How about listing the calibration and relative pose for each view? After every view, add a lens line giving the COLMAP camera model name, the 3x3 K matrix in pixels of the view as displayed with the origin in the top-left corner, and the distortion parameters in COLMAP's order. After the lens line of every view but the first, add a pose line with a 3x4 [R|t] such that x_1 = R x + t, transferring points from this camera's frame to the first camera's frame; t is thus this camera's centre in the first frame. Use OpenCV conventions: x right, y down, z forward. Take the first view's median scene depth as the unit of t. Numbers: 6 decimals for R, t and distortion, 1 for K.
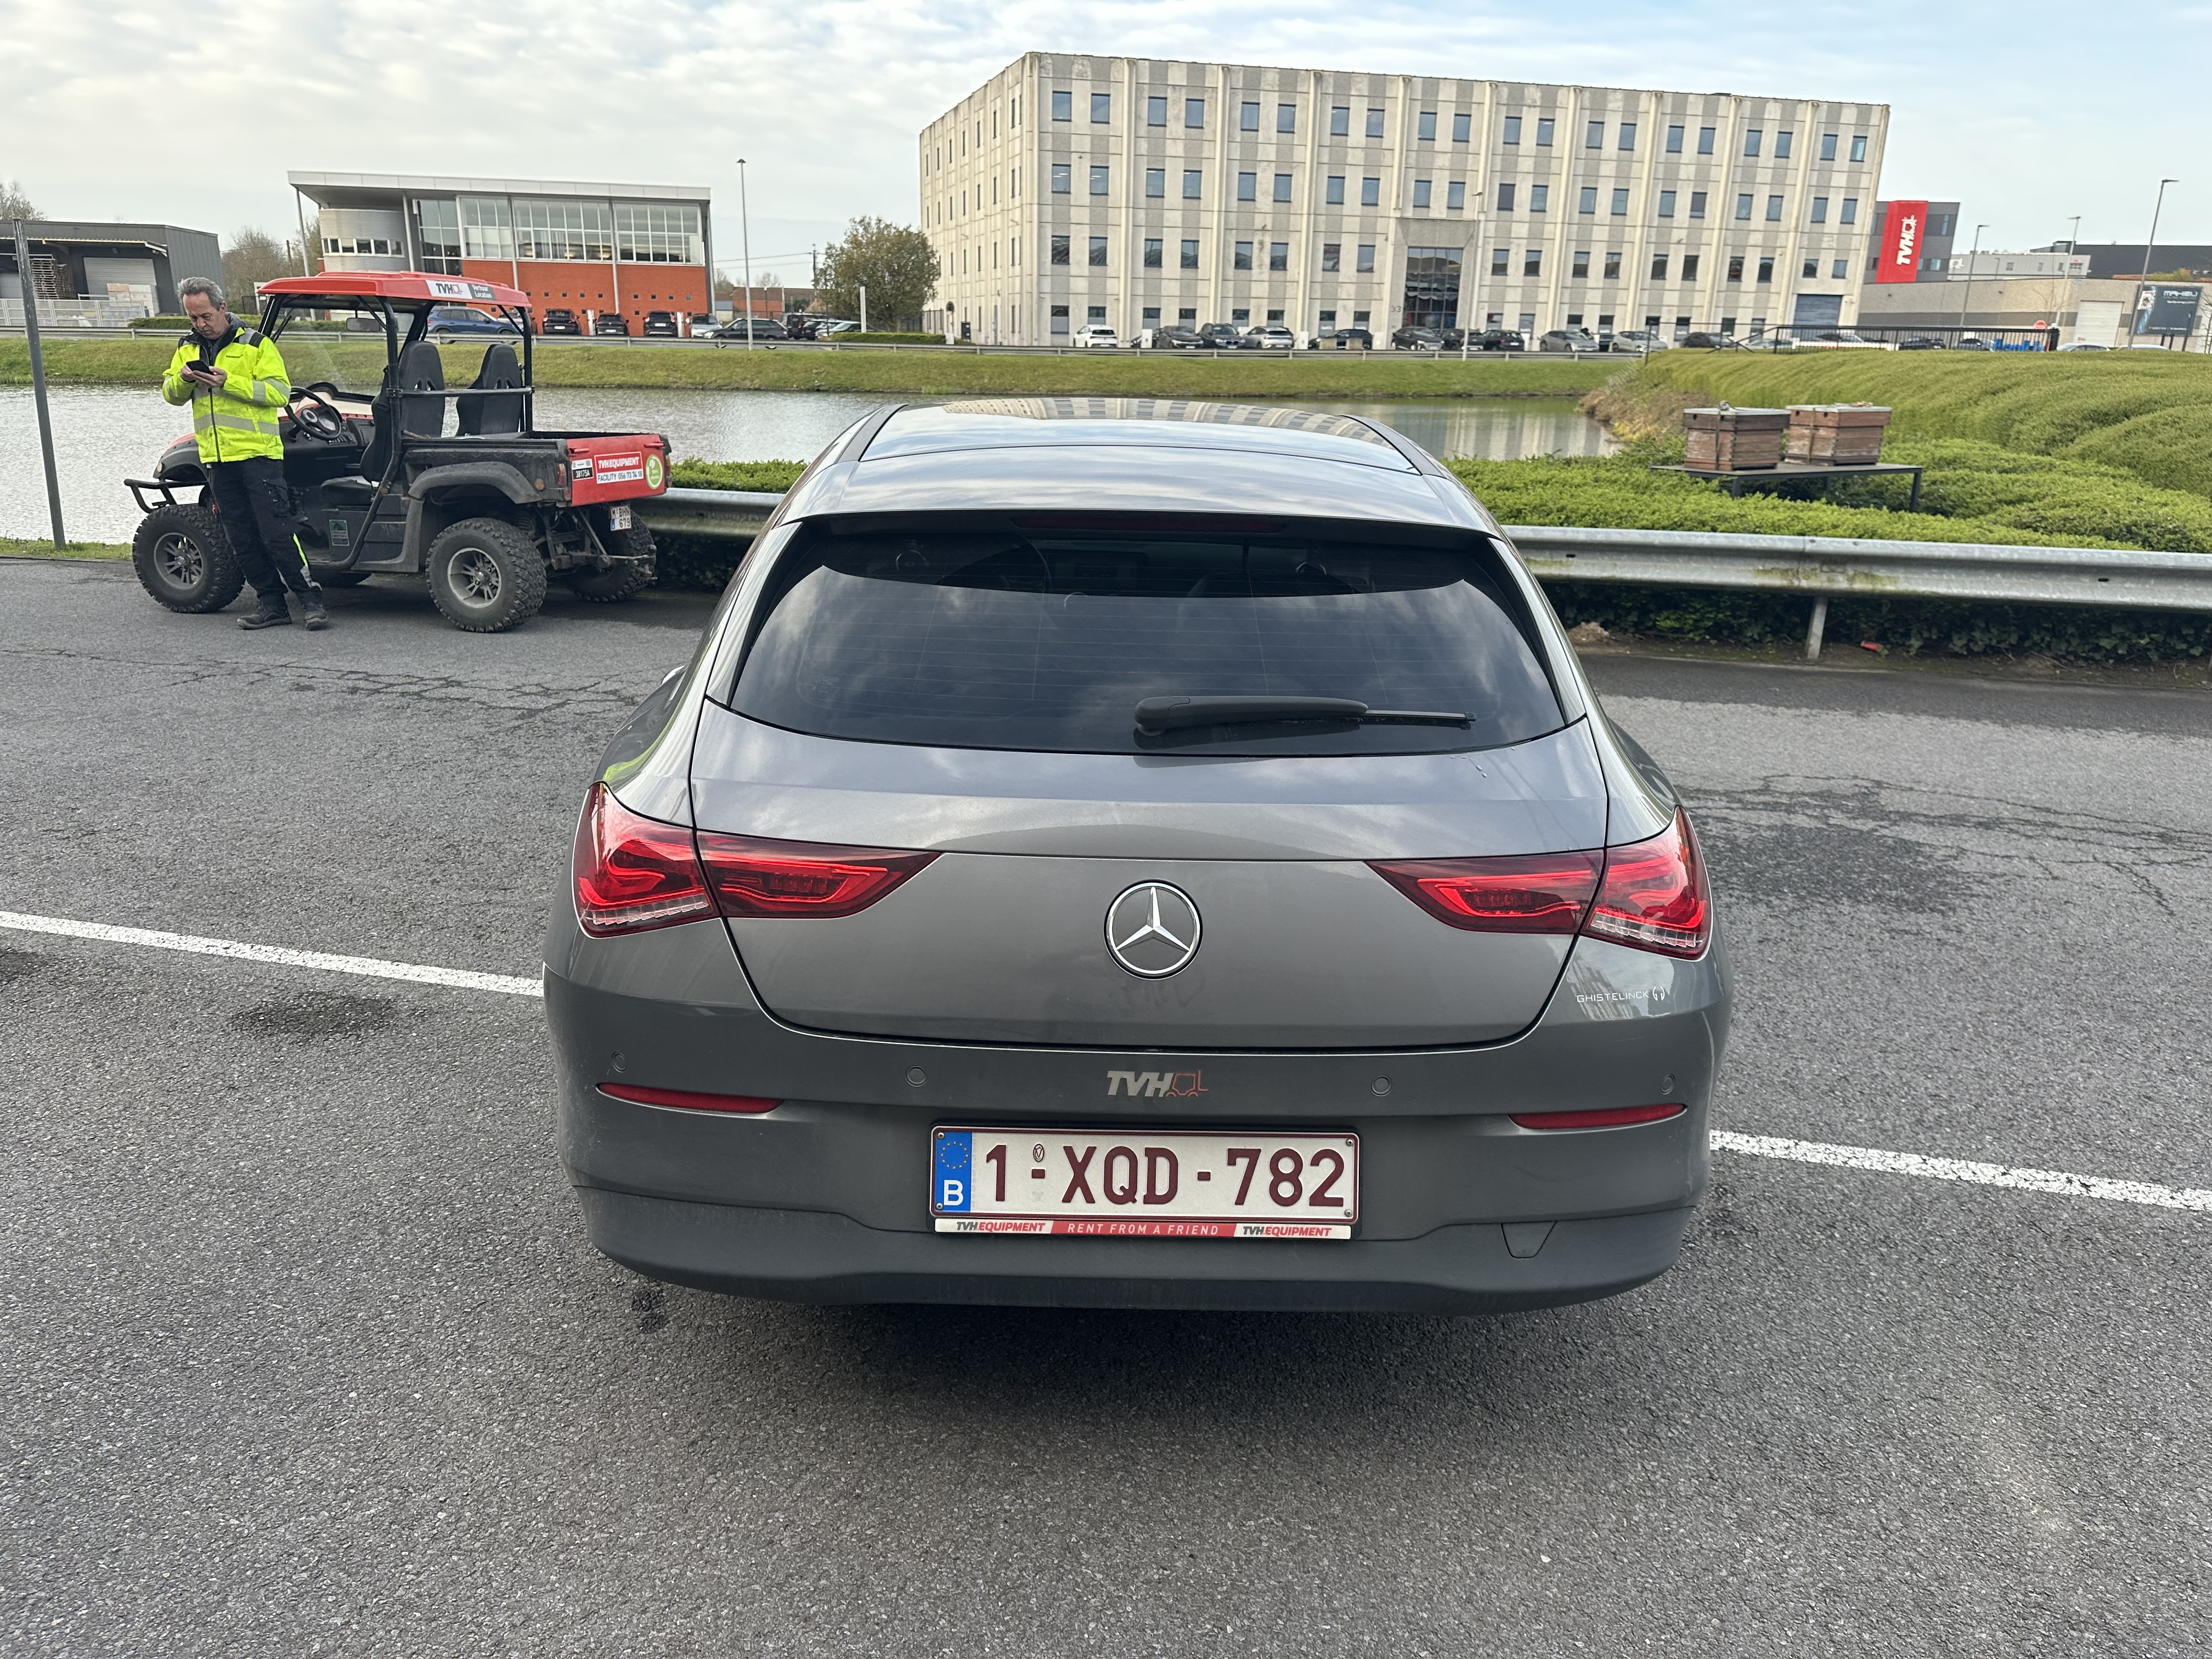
lens RADIAL K [[1555.2, 0, 1101.9], [0, 1555.2, 838.9], [0, 0, 1]] dist [0.023005, -0.026441]
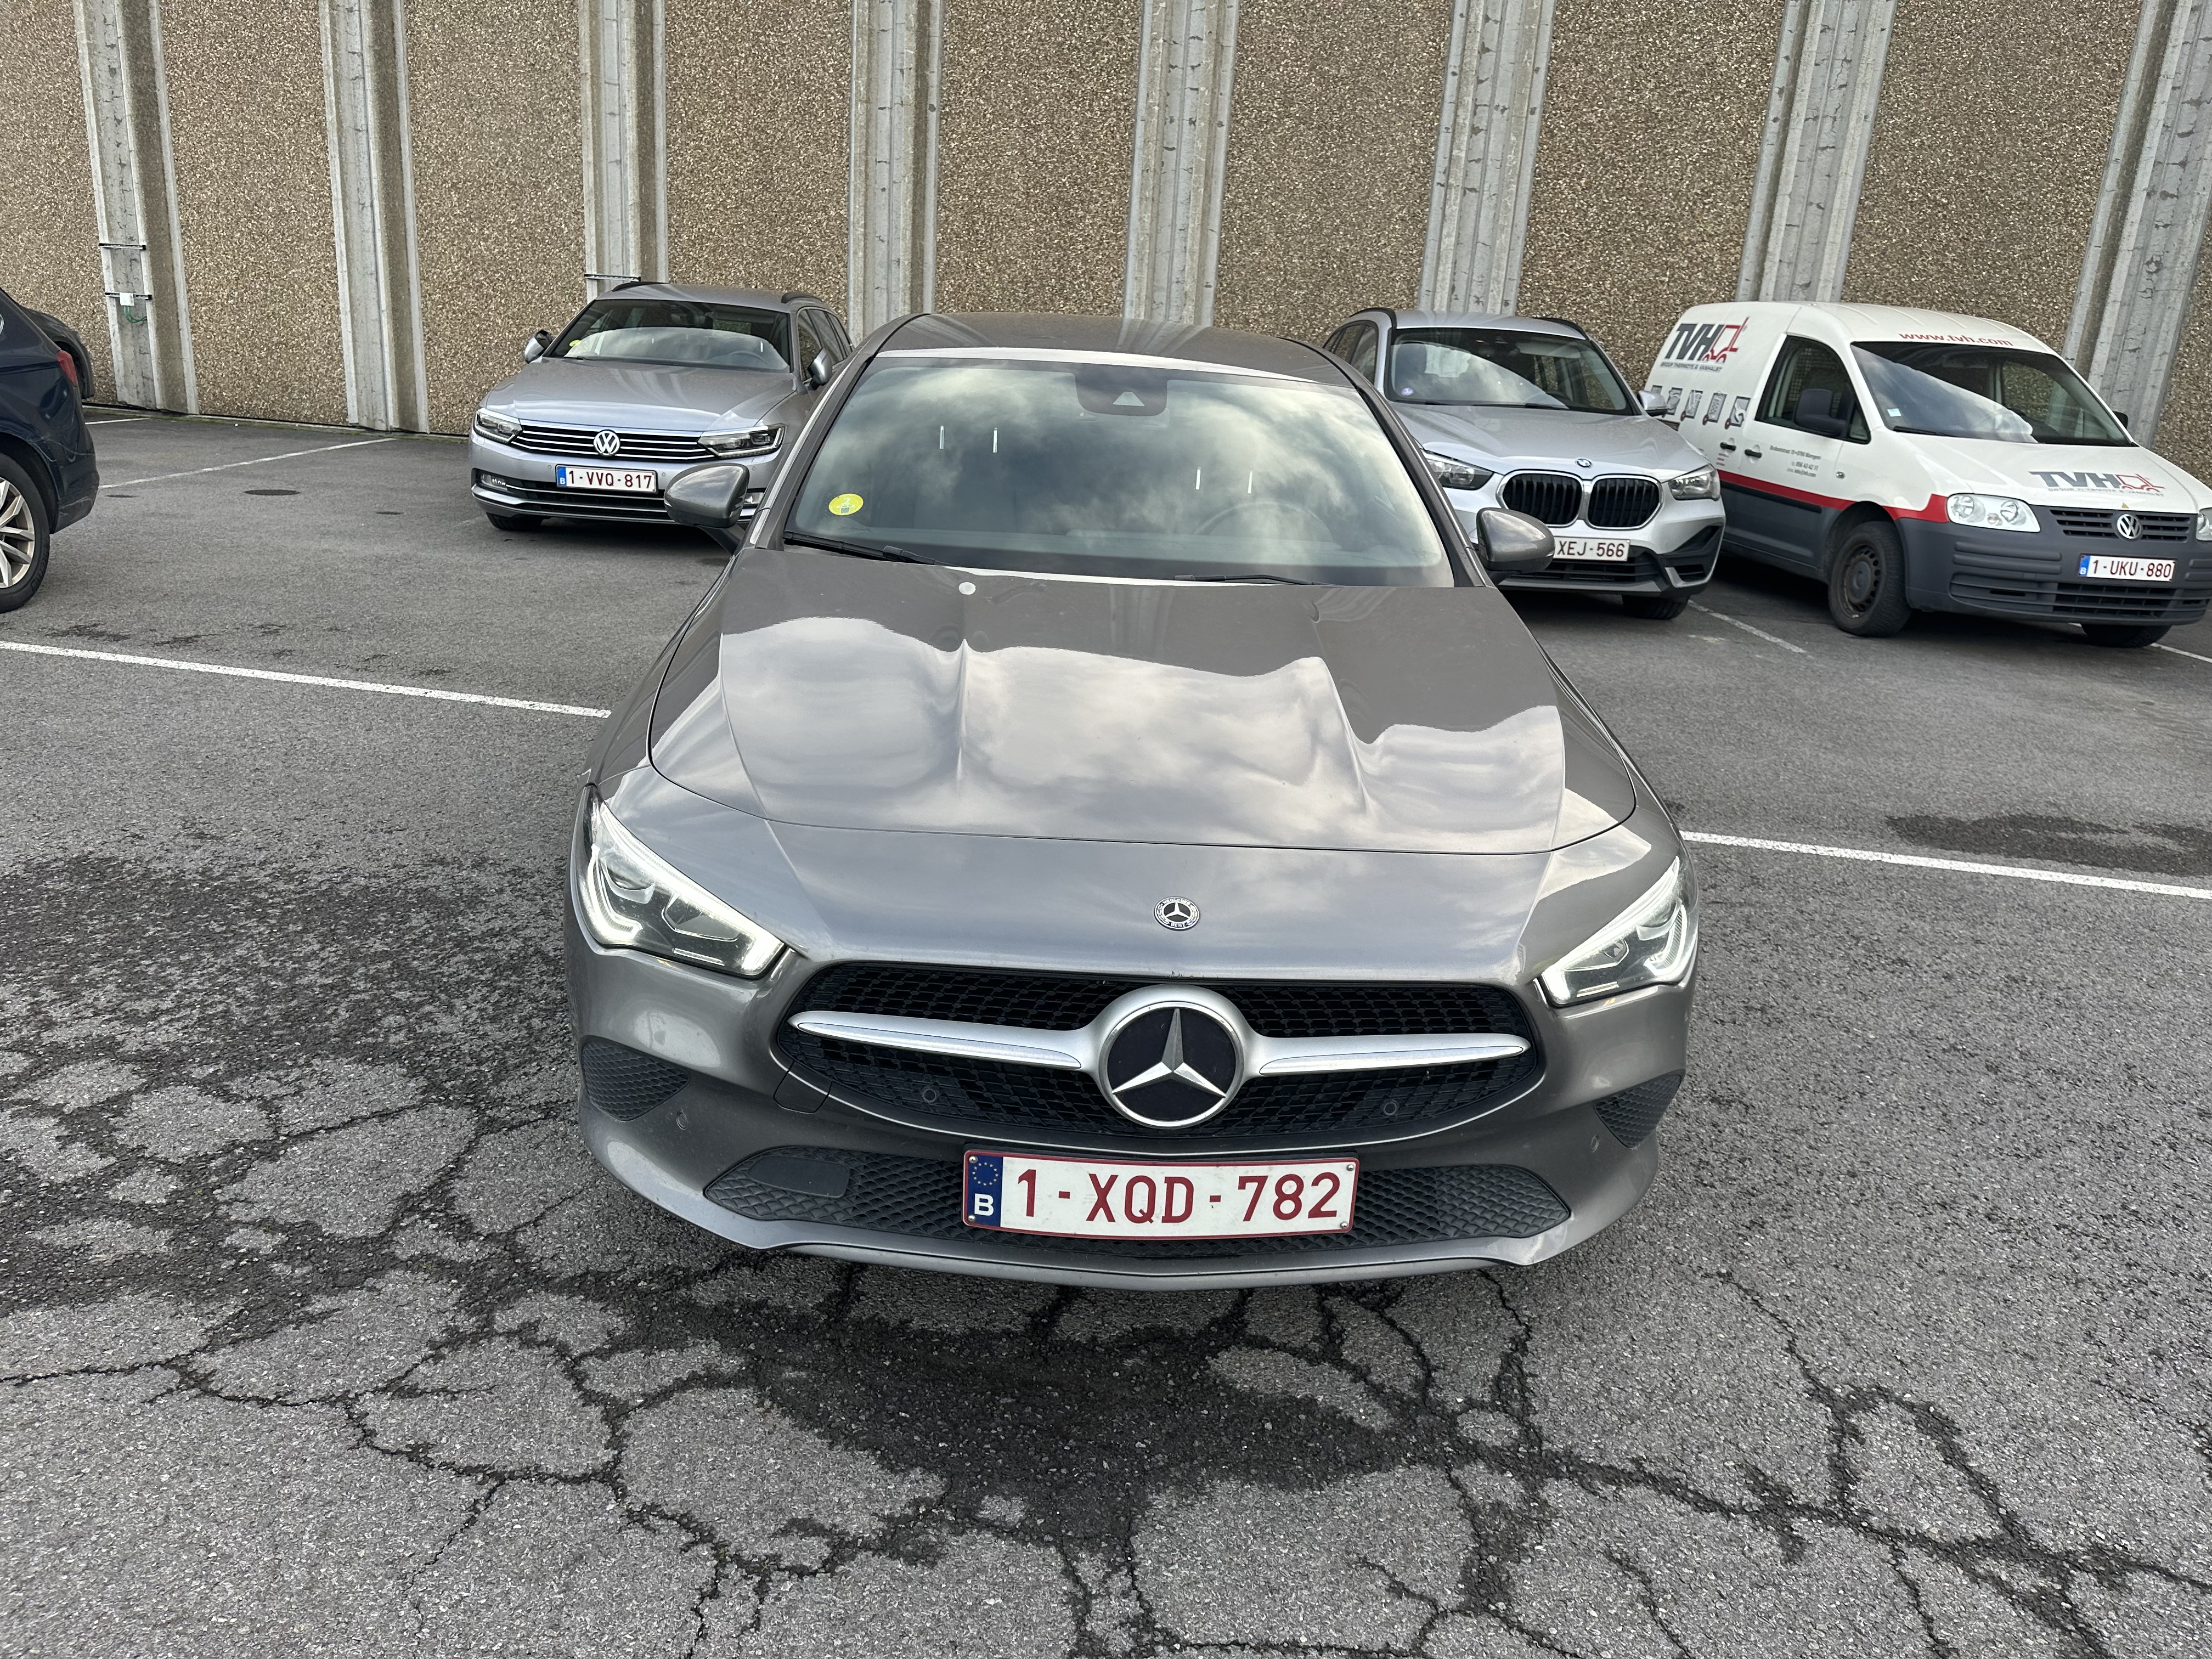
lens RADIAL K [[1555.2, 0, 1117.5], [0, 1555.2, 821.2], [0, 0, 1]] dist [0.023005, -0.026441]
pose [[-0.995184, -0.067800, -0.070800, 0.018136], [-0.096044, 0.818945, 0.565777, -0.183093], [0.019621, 0.569852, -0.821513, 0.626336]]
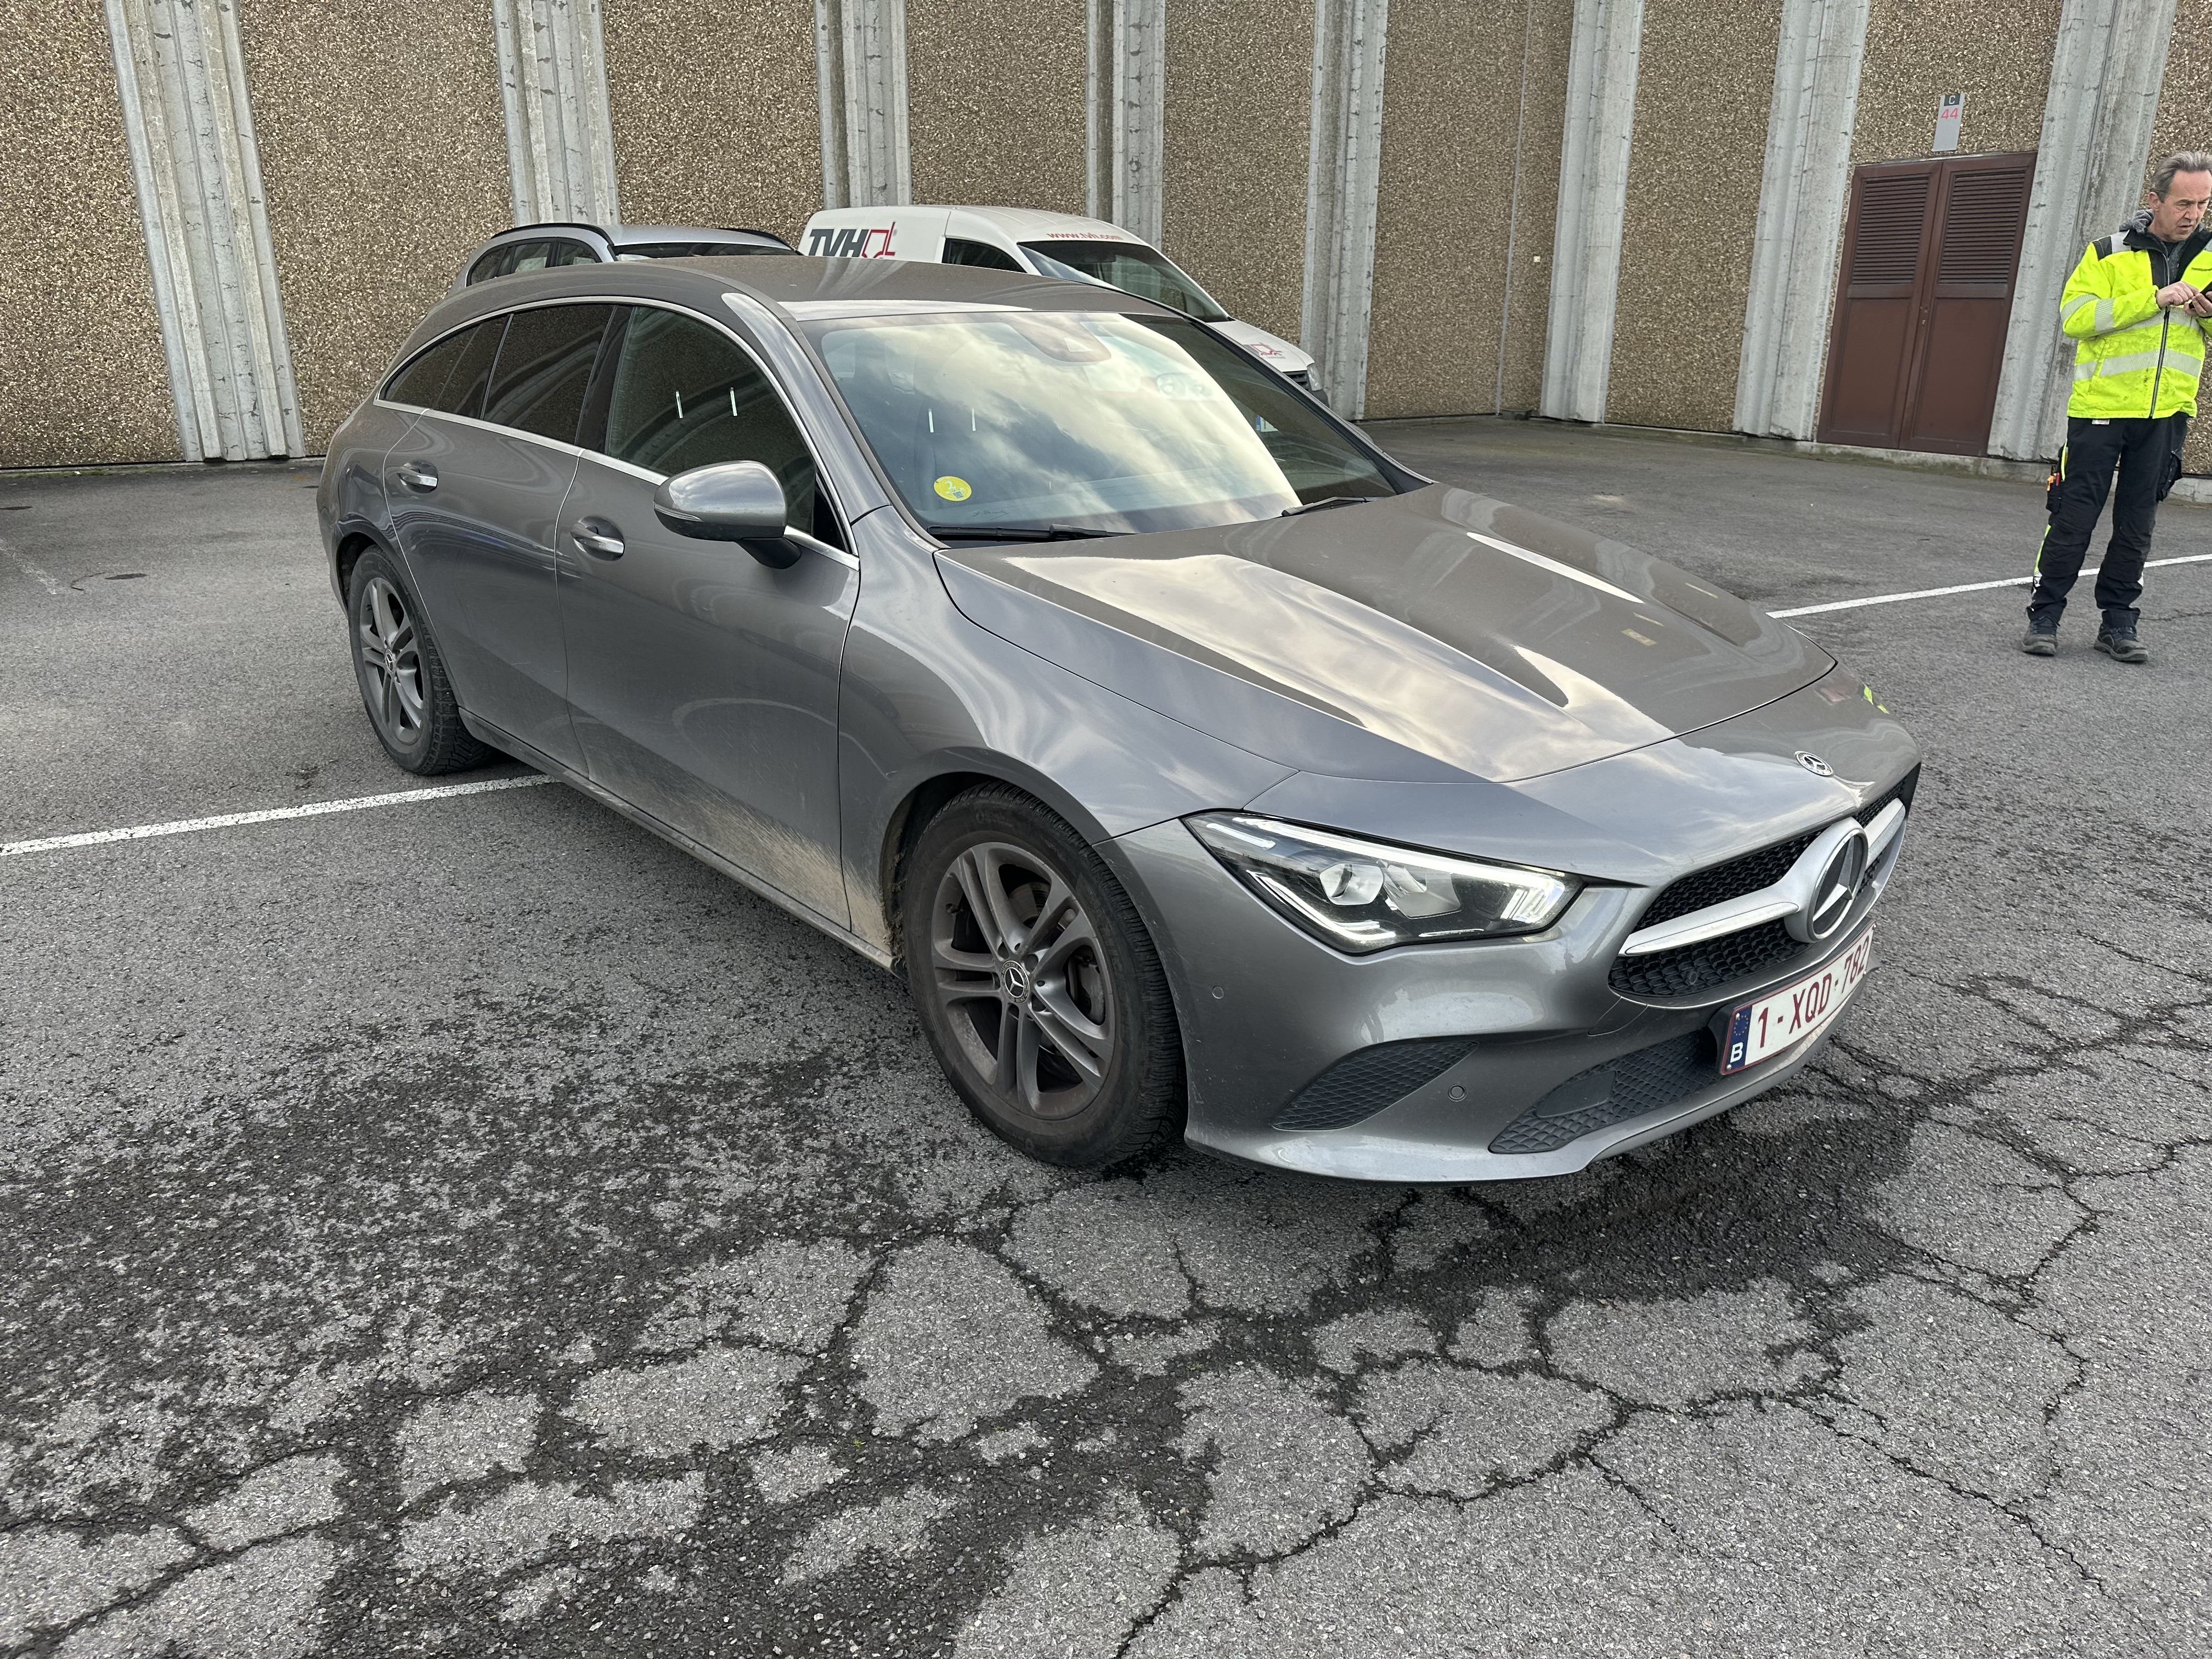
lens RADIAL K [[1555.2, 0, 1117.3], [0, 1555.2, 821.7], [0, 0, 1]] dist [0.023005, -0.026441]
pose [[-0.734304, 0.194360, -0.650401, 0.191434], [-0.227918, 0.831922, 0.505925, -0.159092], [0.639415, 0.519741, -0.566585, 0.560437]]
